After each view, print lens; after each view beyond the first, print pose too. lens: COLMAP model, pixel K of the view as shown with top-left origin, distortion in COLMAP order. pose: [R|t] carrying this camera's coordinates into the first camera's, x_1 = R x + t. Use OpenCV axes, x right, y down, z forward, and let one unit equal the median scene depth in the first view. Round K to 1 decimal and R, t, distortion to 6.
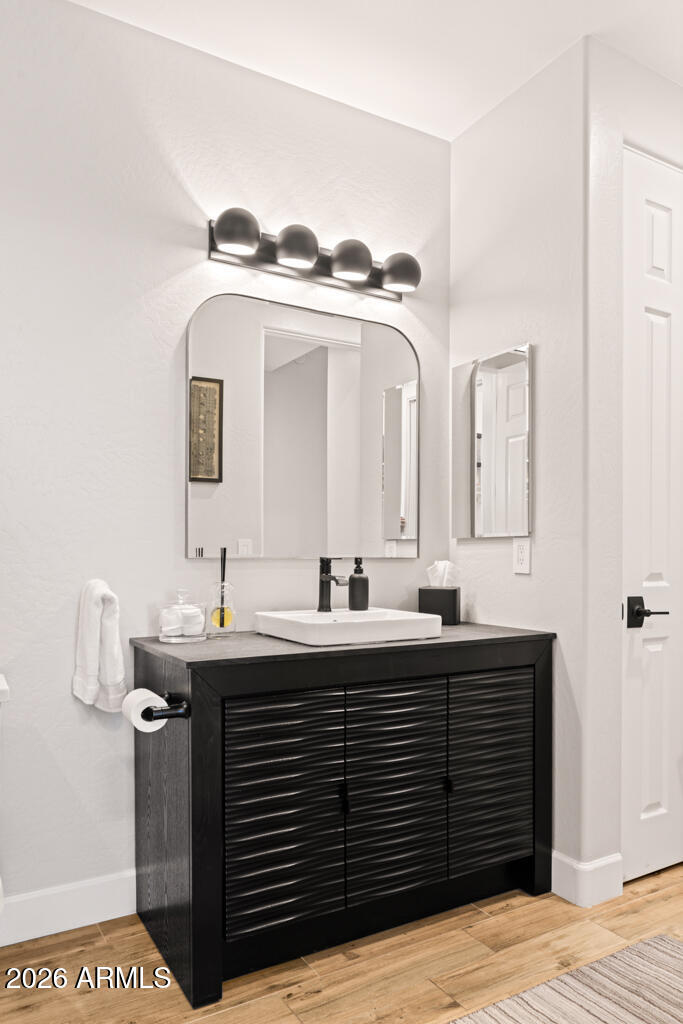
lens RADIAL K [[702.8, 0, 336.9], [0, 702.8, 560.6], [0, 0, 1]] dist [-0.003579, -0.003826]
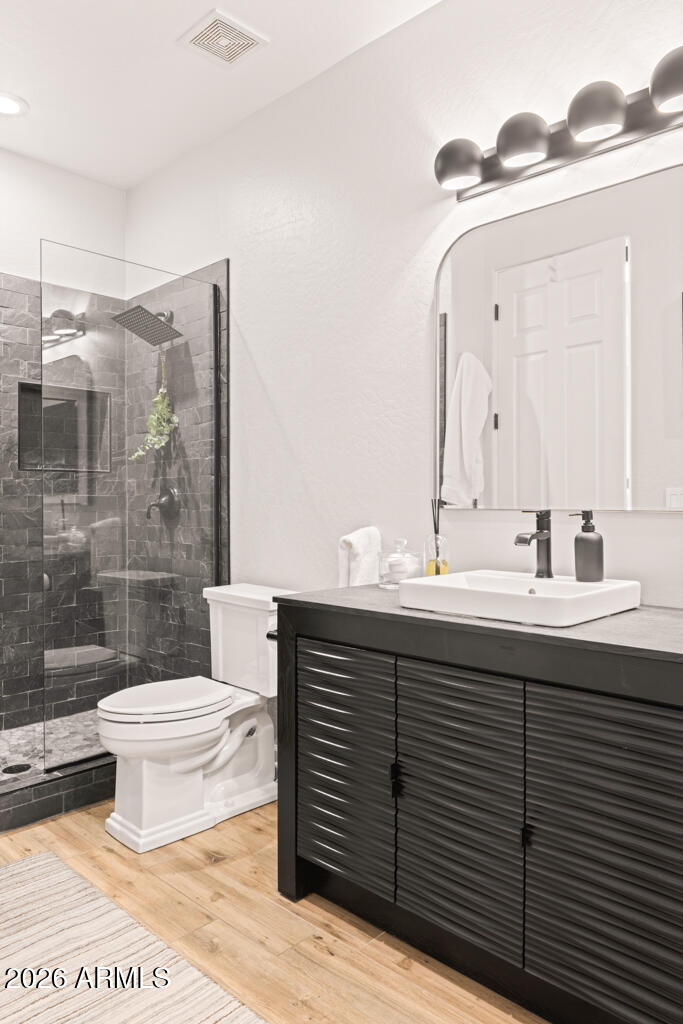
lens RADIAL K [[702.8, 0, 342.5], [0, 702.8, 508.5], [0, 0, 1]] dist [-0.003579, -0.003826]
pose [[0.281243, 0.005750, -0.959619, 0.690014], [-0.003945, 0.999981, 0.004836, -0.009185], [0.959628, 0.002425, 0.281260, 0.556794]]
